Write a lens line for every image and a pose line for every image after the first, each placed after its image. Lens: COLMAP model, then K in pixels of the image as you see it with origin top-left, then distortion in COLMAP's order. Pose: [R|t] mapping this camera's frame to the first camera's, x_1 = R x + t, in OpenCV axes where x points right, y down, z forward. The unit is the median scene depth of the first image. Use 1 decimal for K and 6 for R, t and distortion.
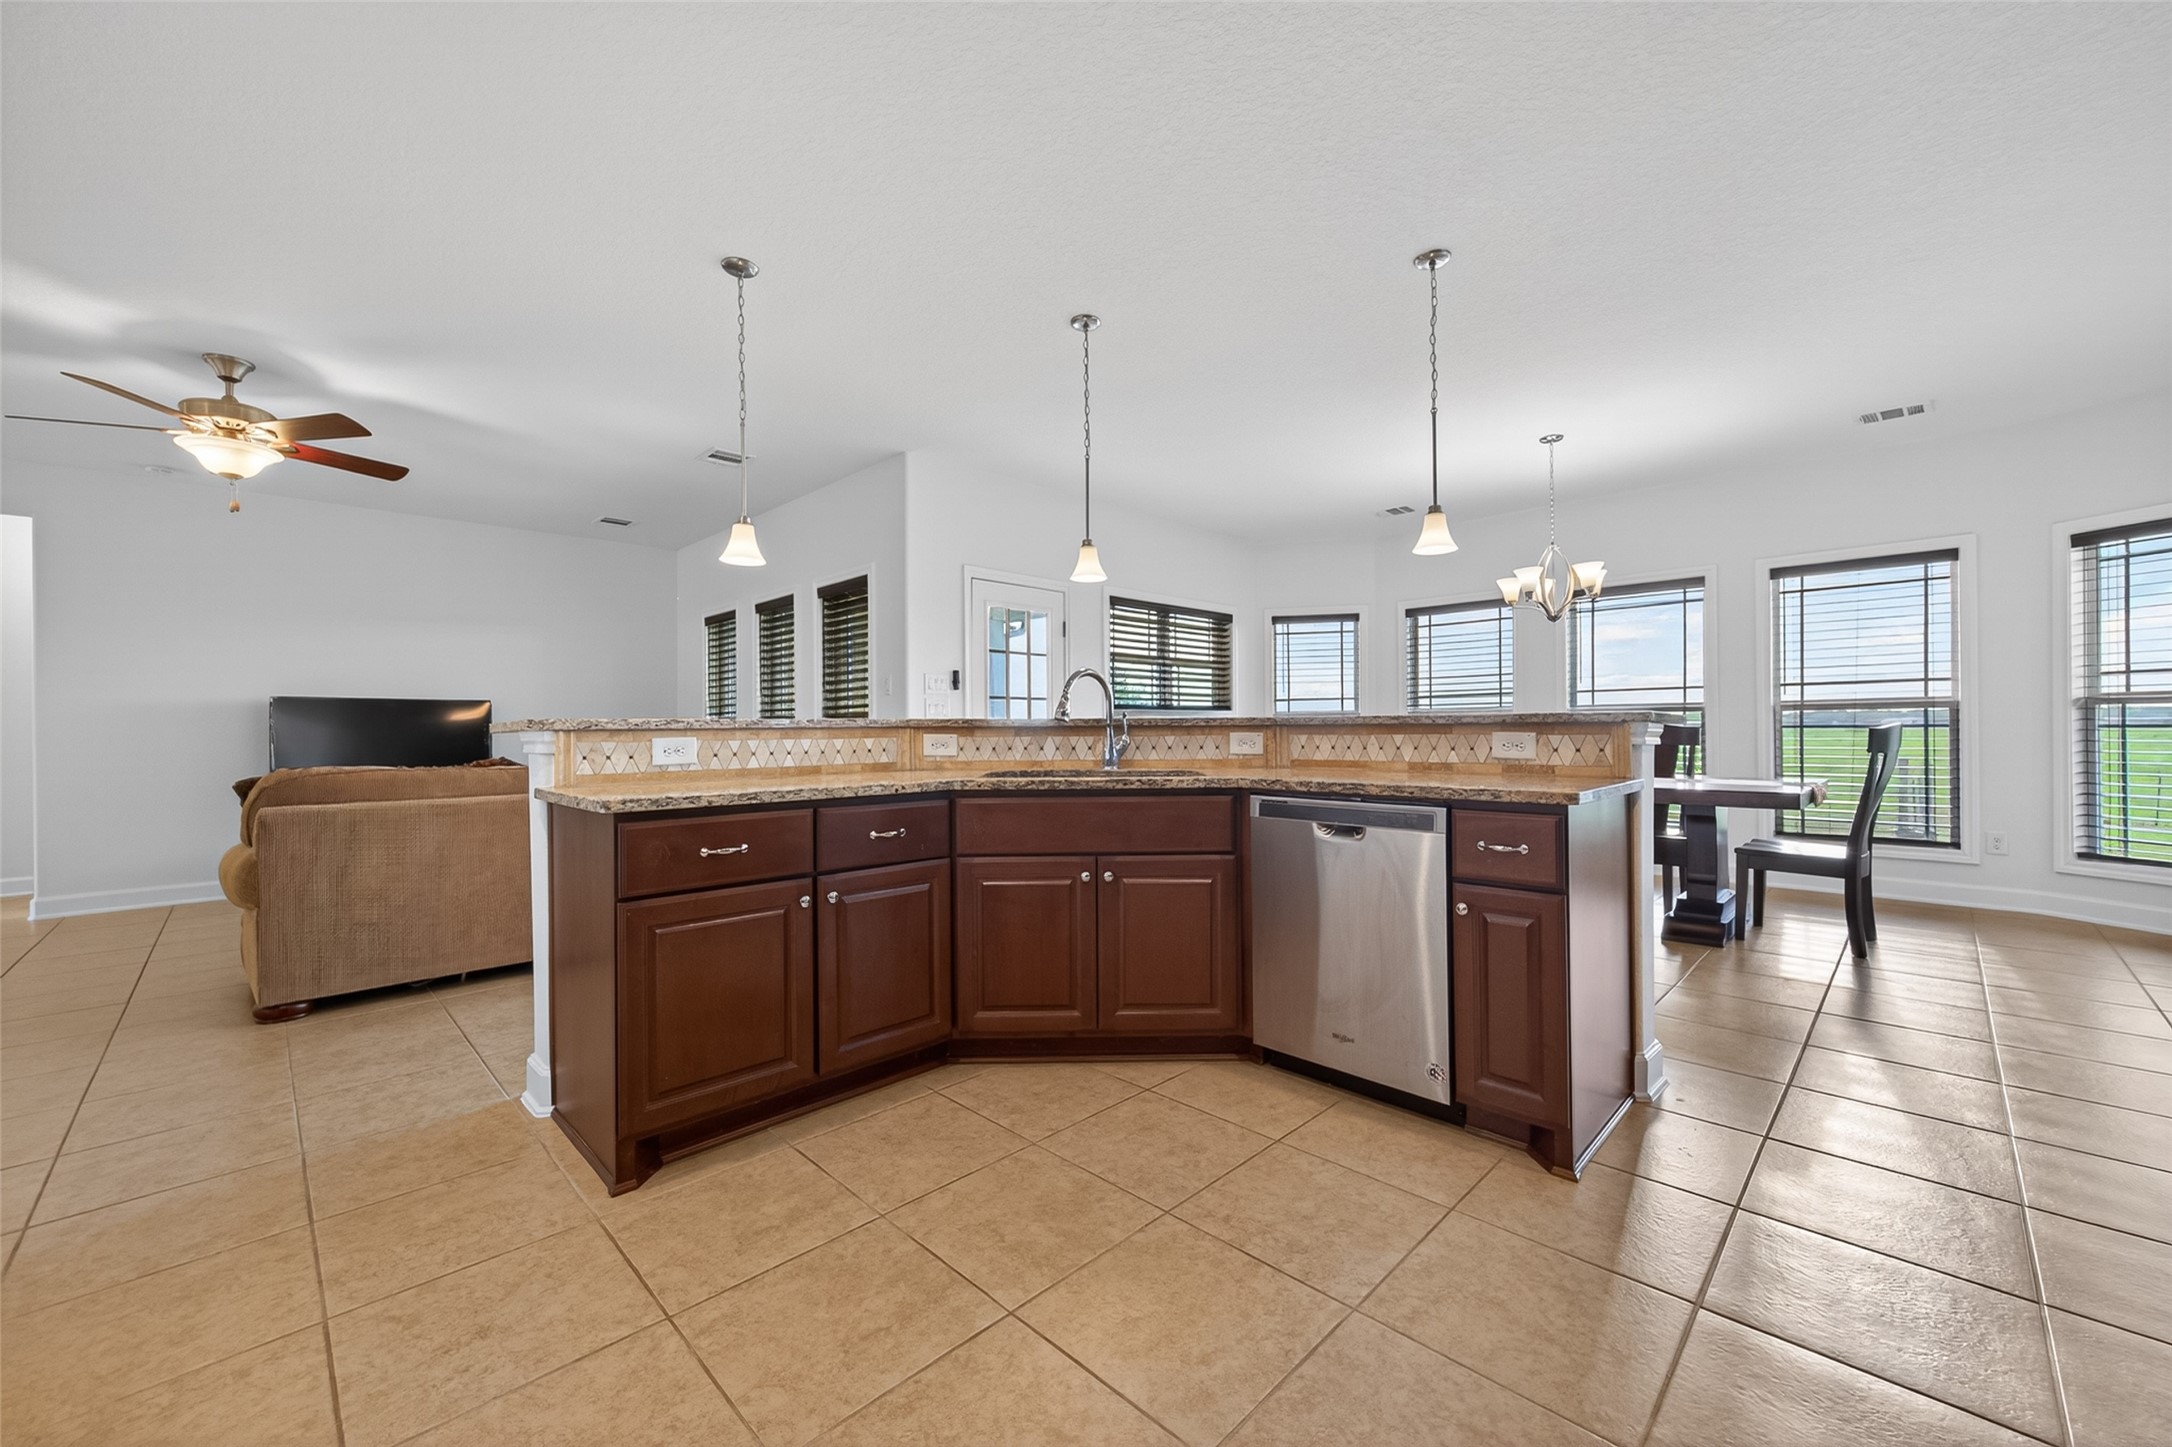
lens RADIAL K [[838.3, 0, 1099.4], [0, 838.3, 722.9], [0, 0, 1]] dist [0.007170, -0.002627]
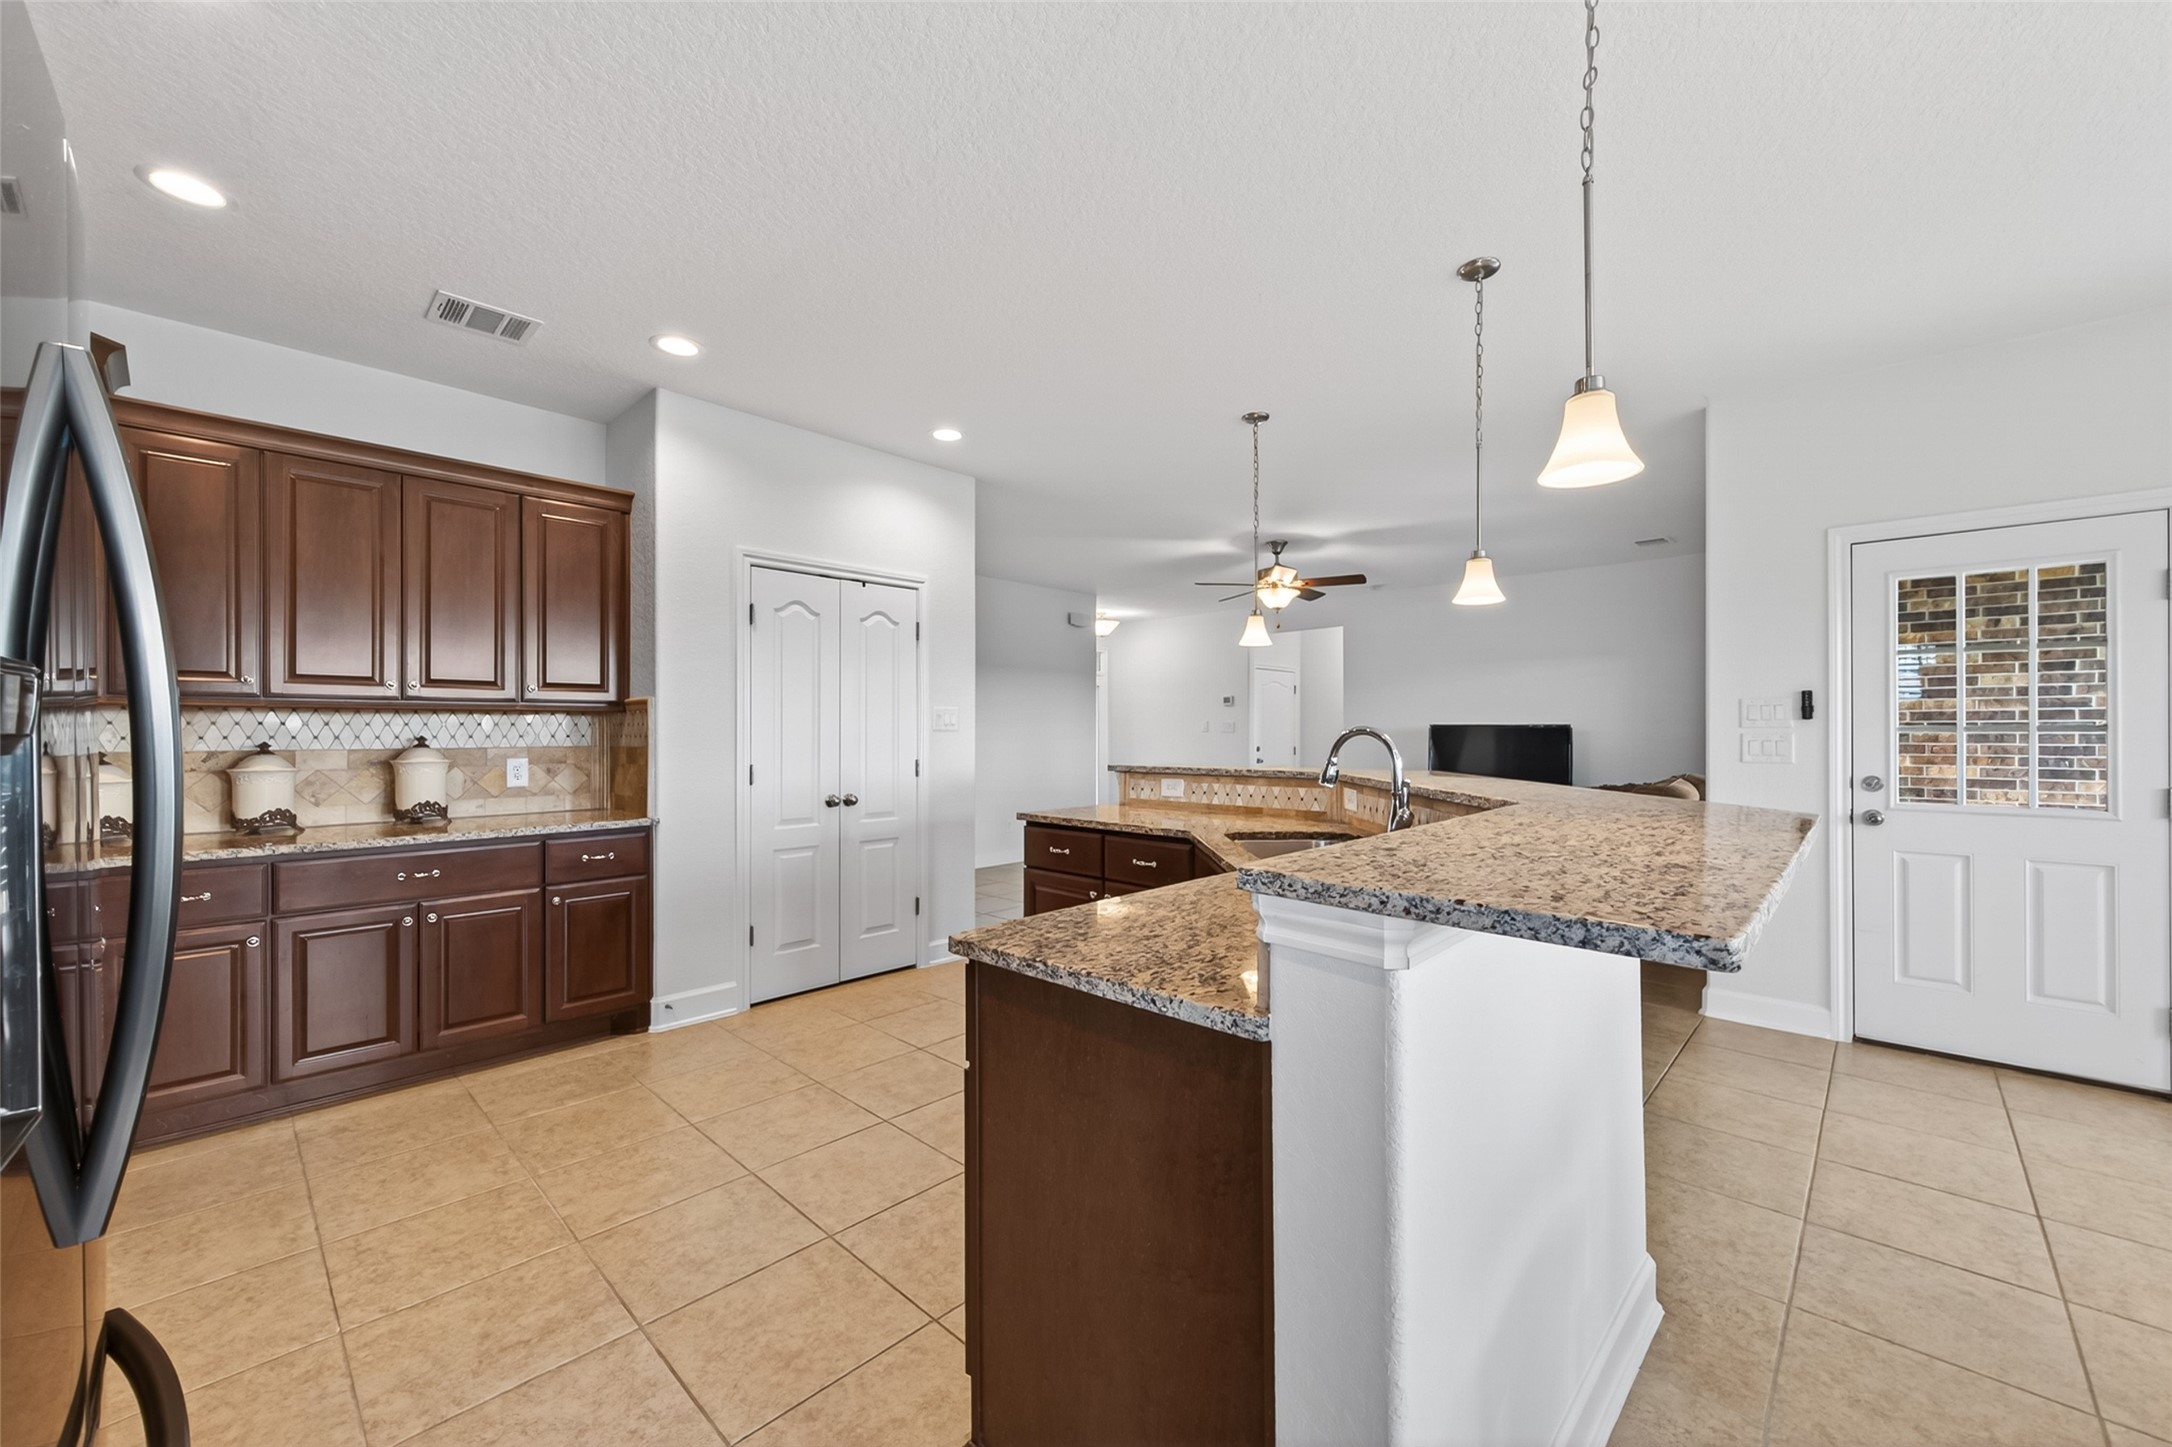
lens RADIAL K [[838.3, 0, 1089.2], [0, 838.3, 728.6], [0, 0, 1]] dist [0.007170, -0.002627]
pose [[0.019683, 0.005929, -0.999789, 0.581219], [0.007569, 0.999953, 0.006079, -0.048489], [0.999778, -0.007687, 0.019637, 0.484116]]
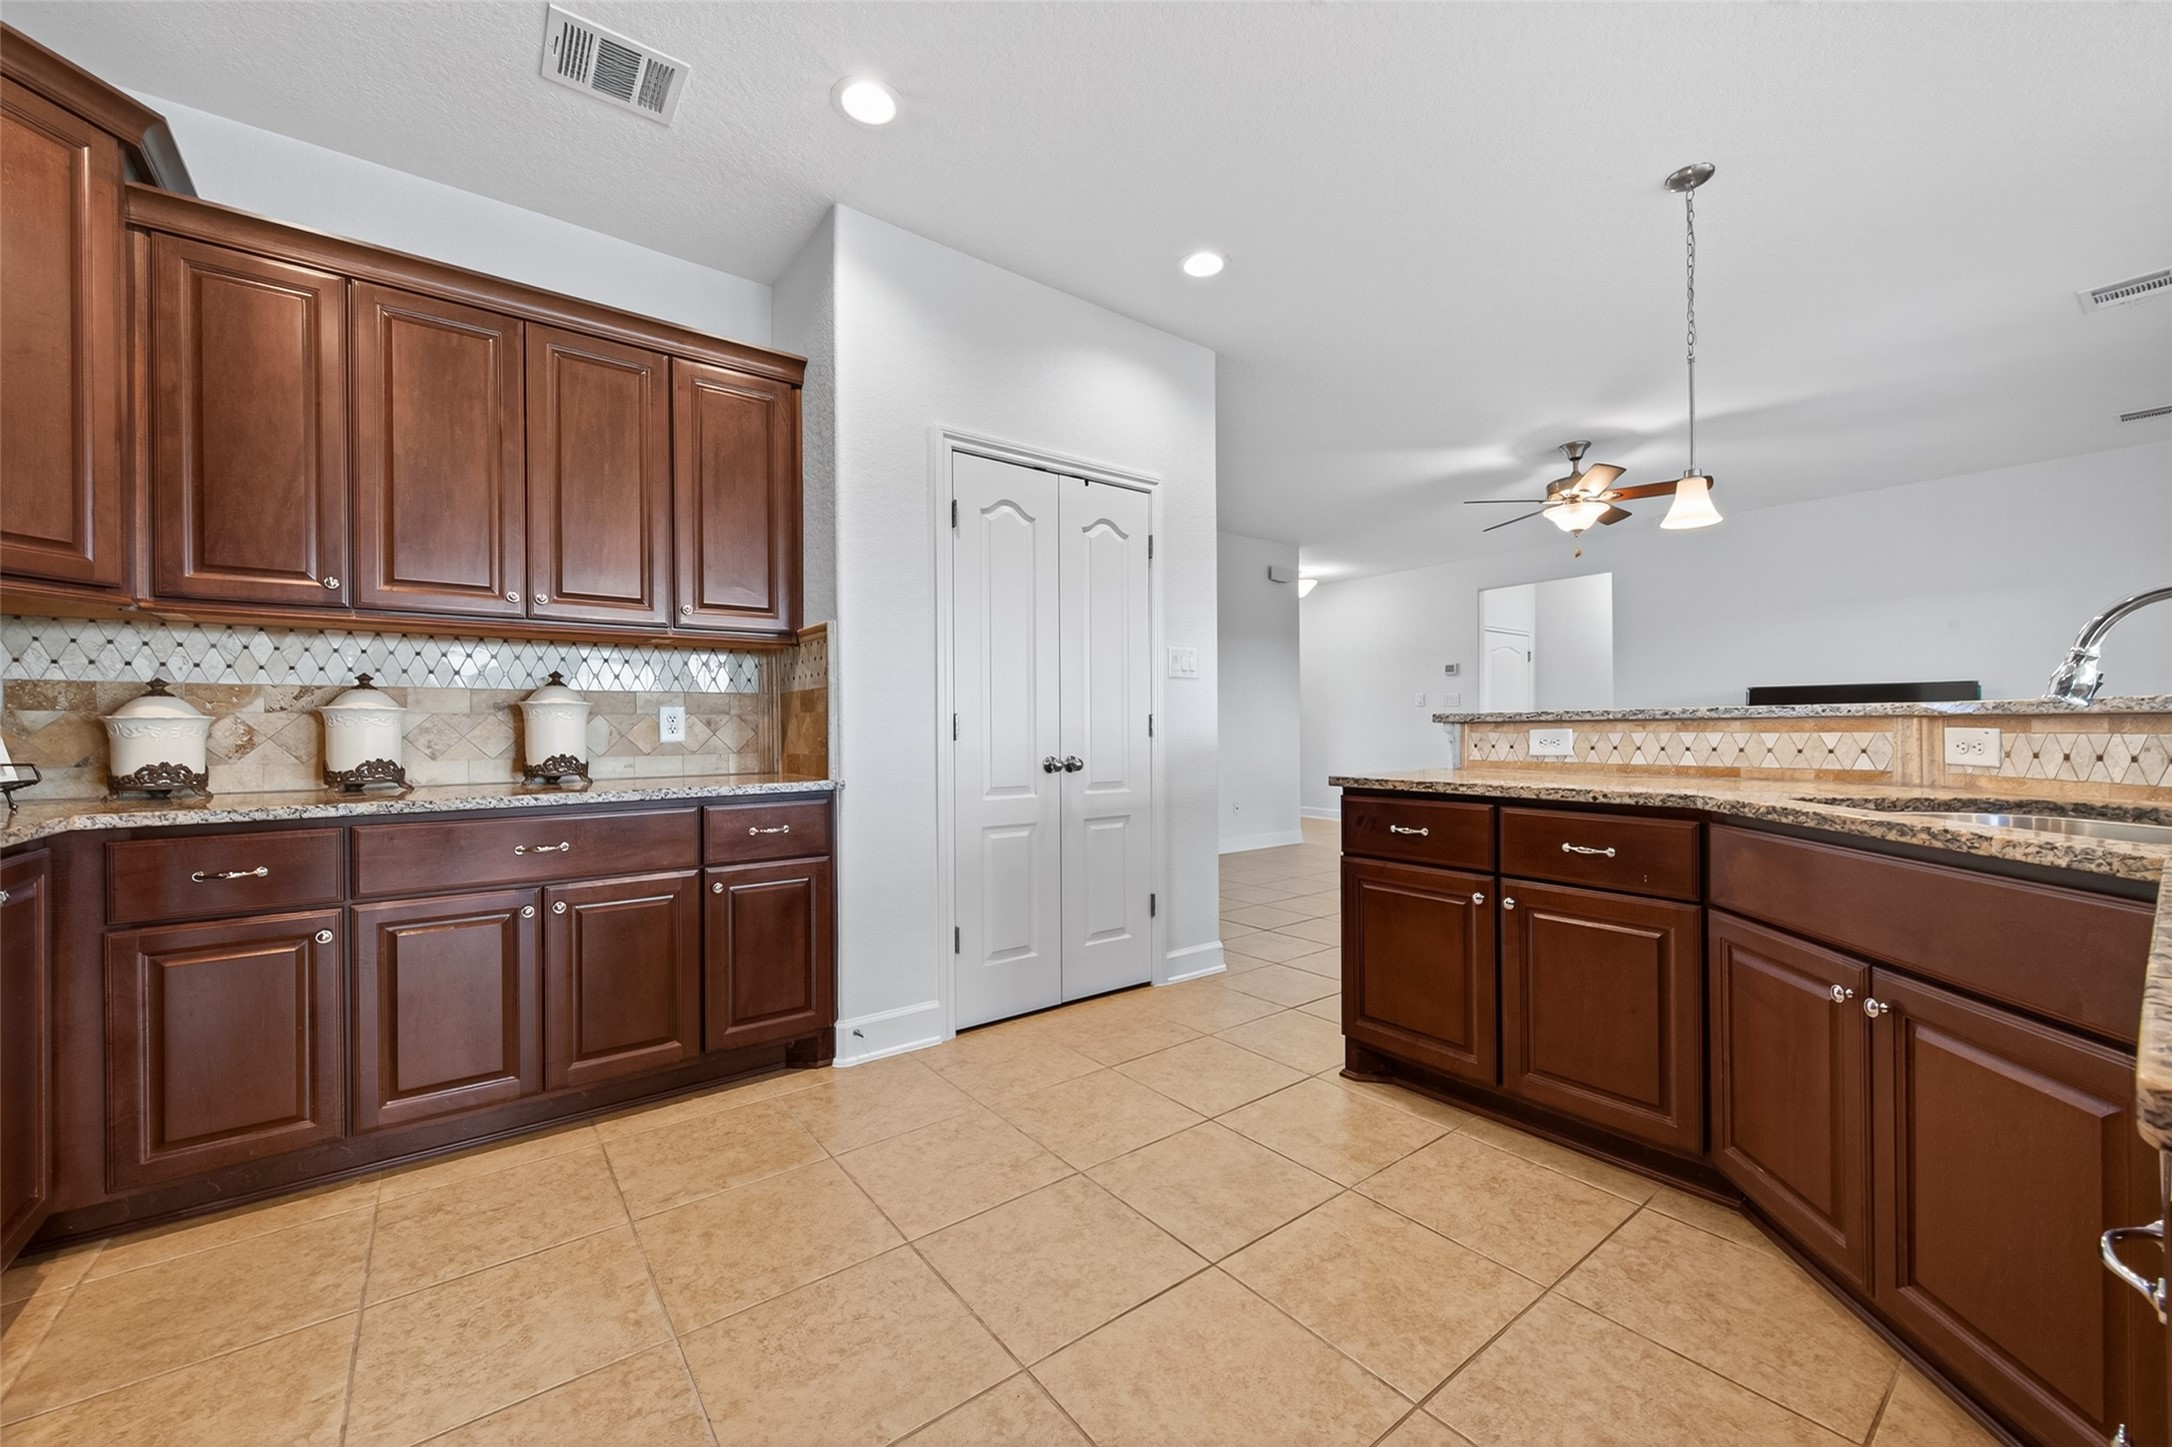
lens RADIAL K [[838.3, 0, 1089.4], [0, 838.3, 726.8], [0, 0, 1]] dist [0.007170, -0.002627]
pose [[-0.137766, 0.007894, -0.990433, 0.340062], [0.016474, 0.999848, 0.005677, -0.000190], [0.990328, -0.015534, -0.137875, 0.345480]]
